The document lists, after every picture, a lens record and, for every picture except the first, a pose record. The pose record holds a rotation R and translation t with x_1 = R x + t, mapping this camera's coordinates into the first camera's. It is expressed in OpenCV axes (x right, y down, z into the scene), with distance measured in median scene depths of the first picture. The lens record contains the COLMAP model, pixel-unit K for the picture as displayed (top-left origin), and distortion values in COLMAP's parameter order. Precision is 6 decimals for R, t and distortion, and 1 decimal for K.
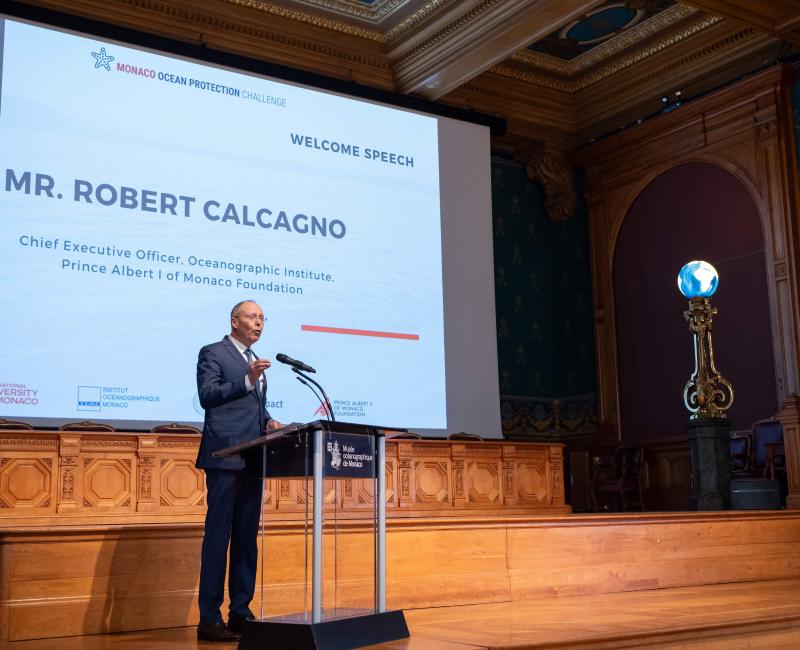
lens RADIAL K [[1032.9, 0, 400.0], [0, 1032.9, 325.0], [0, 0, 1]] dist [0.002376, 0.021240]
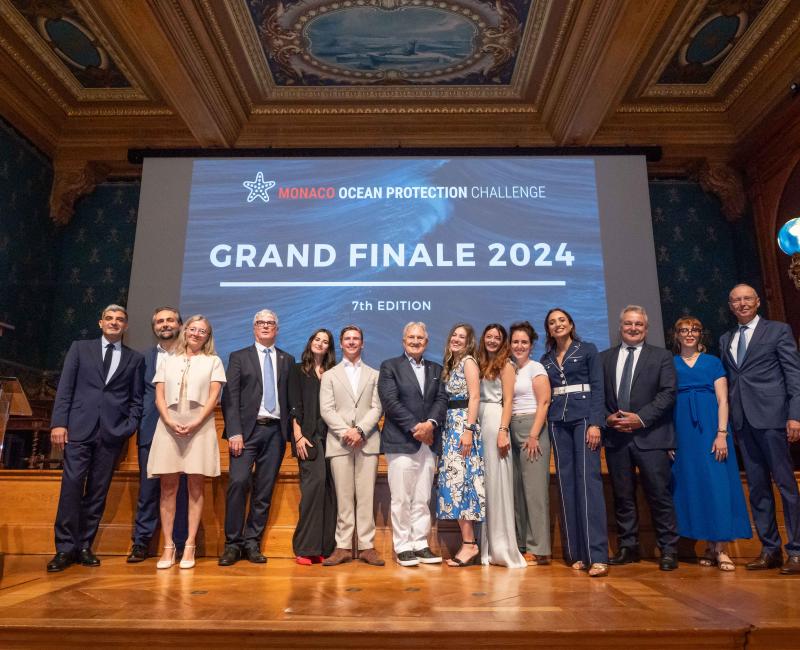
lens RADIAL K [[604.8, 0, 404.3], [0, 604.8, 308.9], [0, 0, 1]] dist [-0.012998, -0.003671]
pose [[0.832090, -0.124439, -0.540500, 0.213826], [0.081850, 0.991387, -0.102240, 0.040836], [0.548567, 0.040832, 0.835109, 0.245756]]
